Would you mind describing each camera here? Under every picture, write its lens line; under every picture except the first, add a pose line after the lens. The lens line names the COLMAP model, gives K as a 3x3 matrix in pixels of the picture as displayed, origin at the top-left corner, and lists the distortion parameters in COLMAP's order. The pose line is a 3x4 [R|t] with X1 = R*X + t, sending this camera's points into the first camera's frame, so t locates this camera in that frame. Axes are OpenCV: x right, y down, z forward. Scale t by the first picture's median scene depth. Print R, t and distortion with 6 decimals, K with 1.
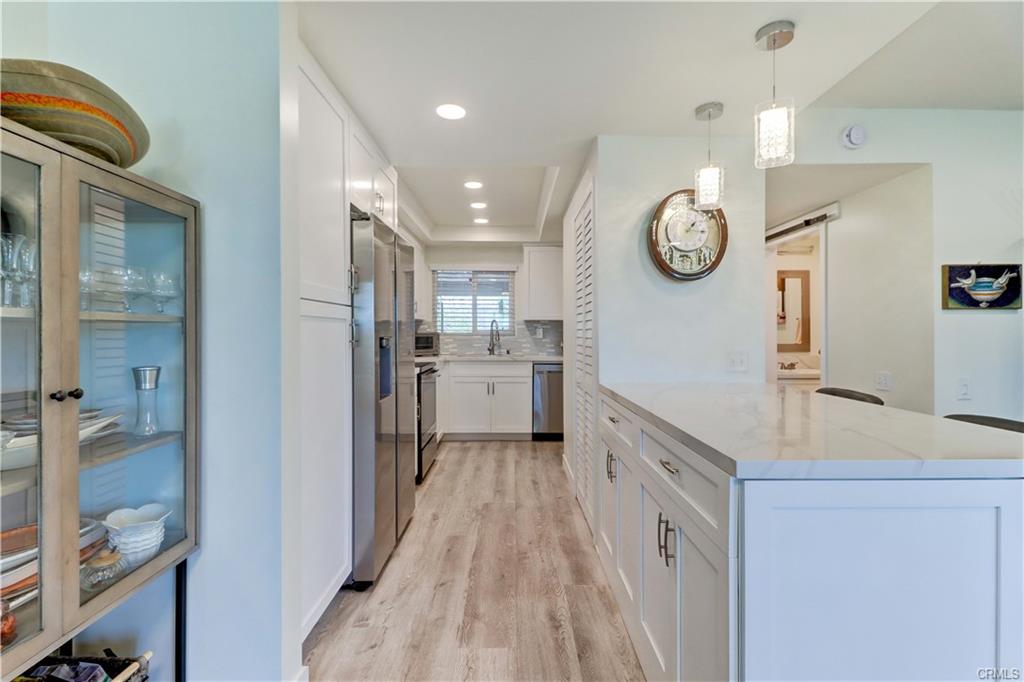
lens RADIAL K [[472.1, 0, 519.6], [0, 472.1, 333.2], [0, 0, 1]] dist [0.021031, -0.012863]
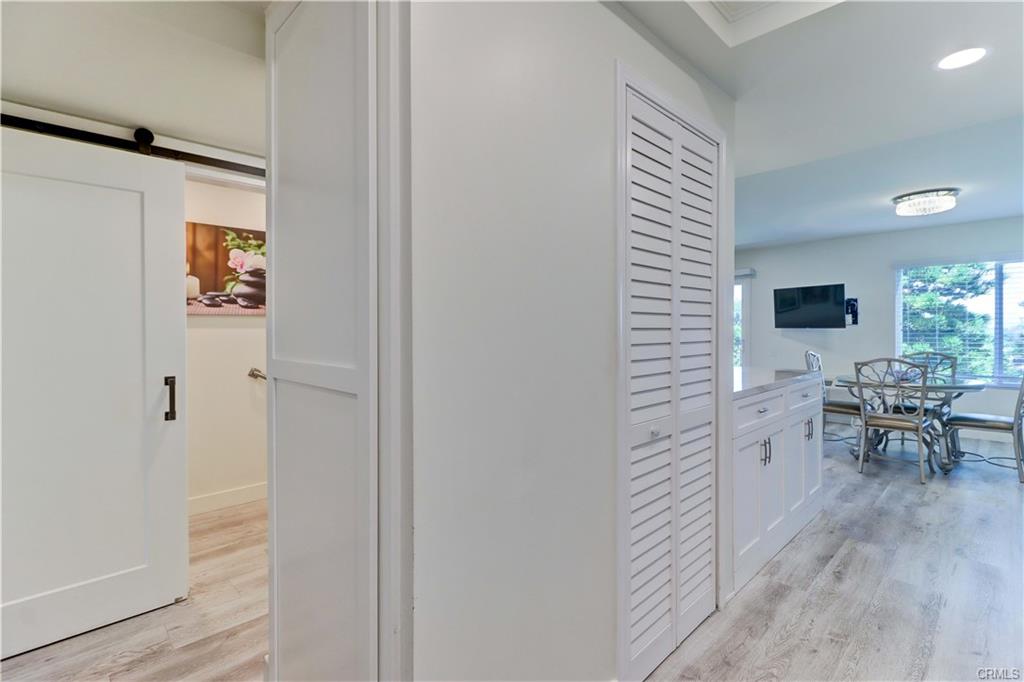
lens RADIAL K [[472.1, 0, 517.3], [0, 472.1, 325.2], [0, 0, 1]] dist [0.021031, -0.012863]
pose [[-0.685767, 0.008346, 0.727774, -0.189655], [0.004289, 0.999963, -0.007427, -0.012897], [-0.727809, -0.001972, -0.685777, 1.831755]]
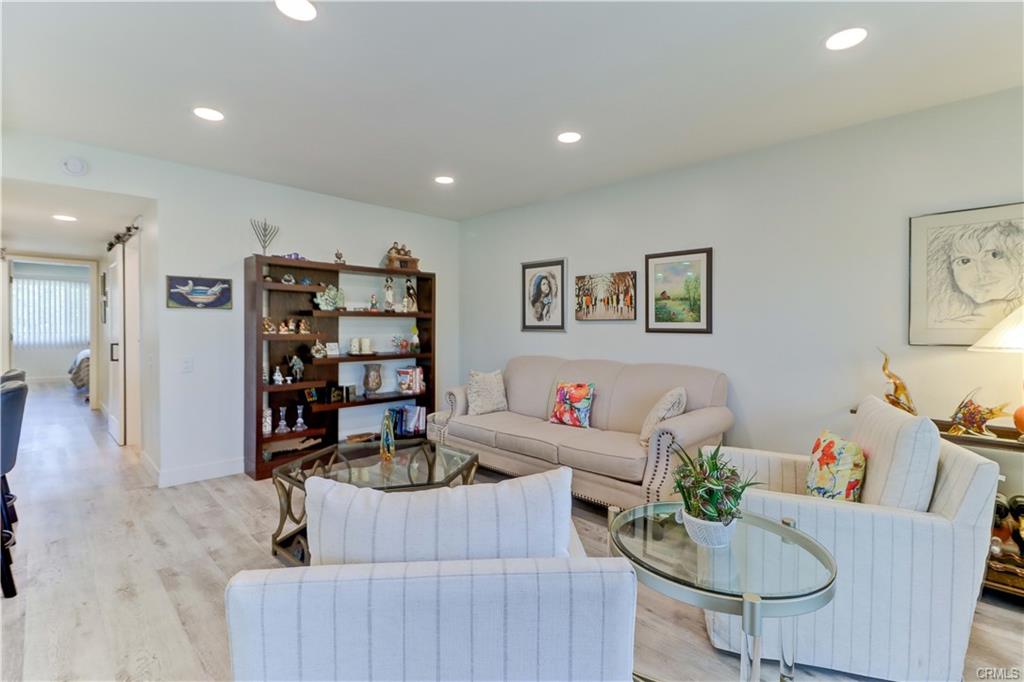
lens RADIAL K [[472.1, 0, 521.0], [0, 472.1, 329.3], [0, 0, 1]] dist [0.021031, -0.012863]
pose [[0.711792, 0.002396, 0.702387, 0.646922], [-0.006793, 0.999971, 0.003473, 0.000074], [-0.702358, -0.007244, 0.711787, -0.683089]]
